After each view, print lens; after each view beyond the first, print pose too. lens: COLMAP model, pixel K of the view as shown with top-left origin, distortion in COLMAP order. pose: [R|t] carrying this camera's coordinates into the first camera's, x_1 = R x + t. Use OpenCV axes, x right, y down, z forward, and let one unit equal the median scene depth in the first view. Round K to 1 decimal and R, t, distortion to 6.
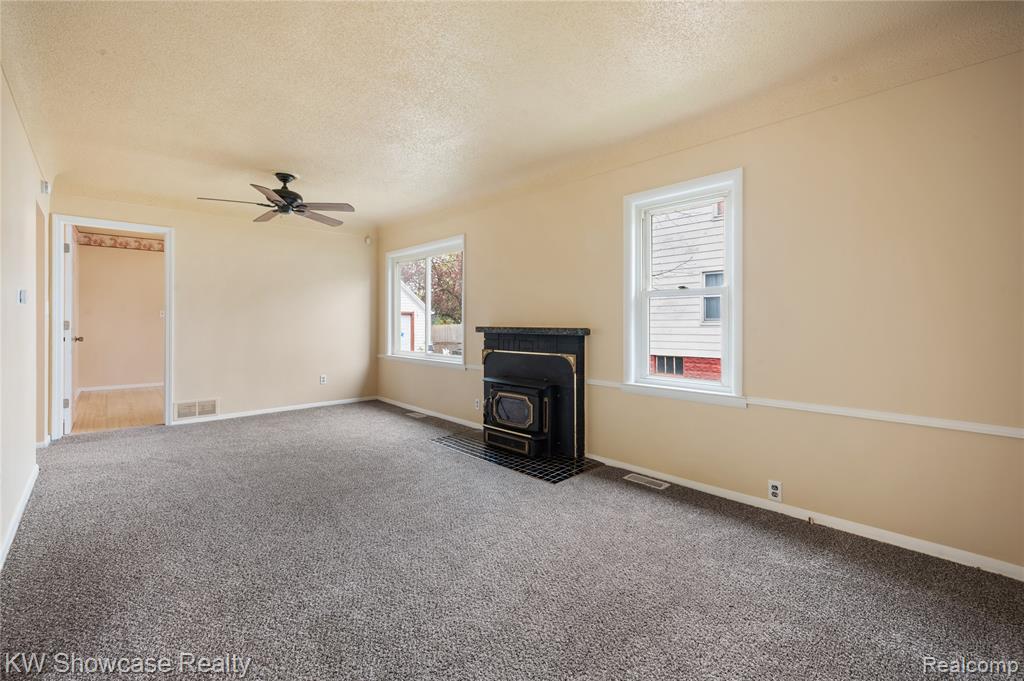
lens RADIAL K [[428.3, 0, 515.6], [0, 428.3, 318.7], [0, 0, 1]] dist [0.018991, 0.000498]
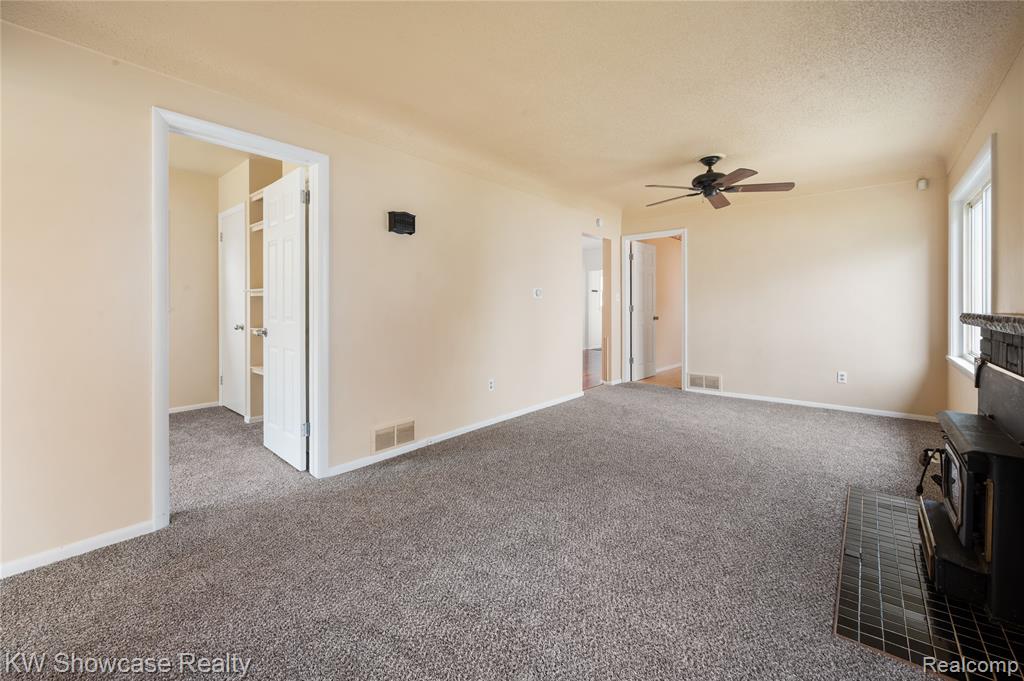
lens RADIAL K [[428.3, 0, 499.9], [0, 428.3, 305.8], [0, 0, 1]] dist [0.018991, 0.000498]
pose [[0.102675, -0.001698, -0.994713, 0.356304], [0.010162, 0.999948, -0.000658, 0.002643], [0.994663, -0.010041, 0.102687, 0.364089]]
